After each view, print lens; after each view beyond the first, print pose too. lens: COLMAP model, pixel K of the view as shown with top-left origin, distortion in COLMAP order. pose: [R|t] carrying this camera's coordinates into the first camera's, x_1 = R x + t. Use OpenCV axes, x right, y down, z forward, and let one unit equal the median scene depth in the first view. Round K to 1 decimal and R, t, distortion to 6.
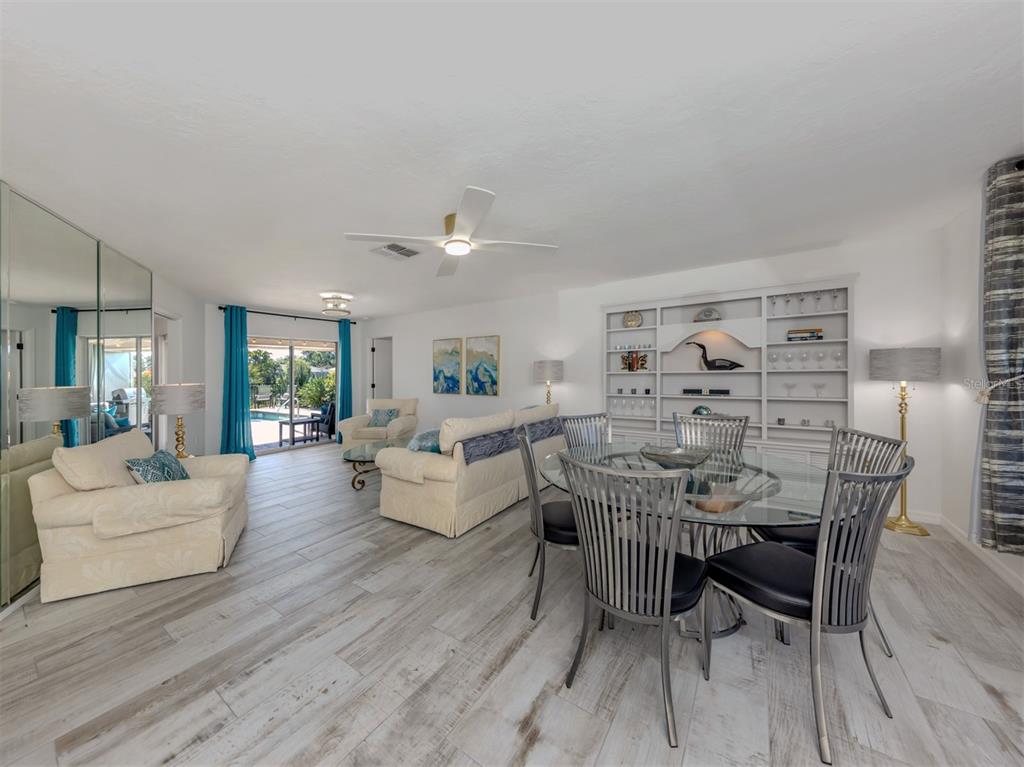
lens RADIAL K [[358.0, 0, 501.2], [0, 358.0, 371.6], [0, 0, 1]] dist [-0.000739, -0.000460]
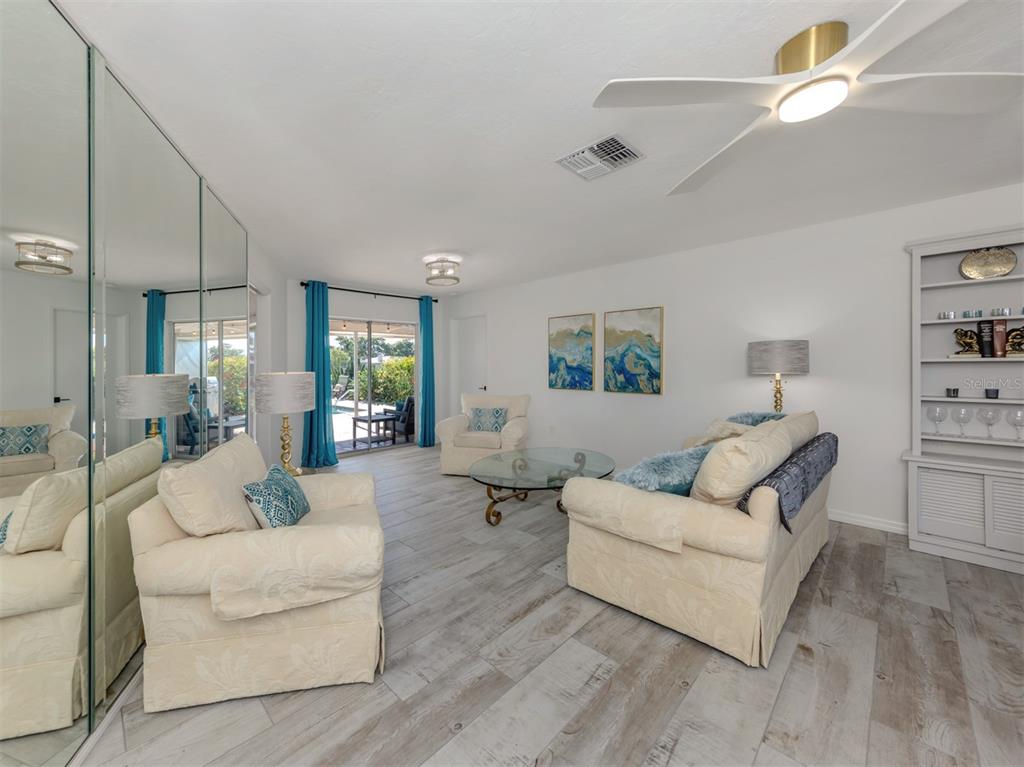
lens RADIAL K [[399.8, 0, 454.2], [0, 399.8, 364.2], [0, 0, 1]] dist [0.000721, -0.000654]
pose [[0.973373, 0.004523, -0.229182, -0.297511], [-0.003614, 0.999984, 0.004388, 0.010384], [0.229198, -0.003443, 0.973374, 0.219102]]
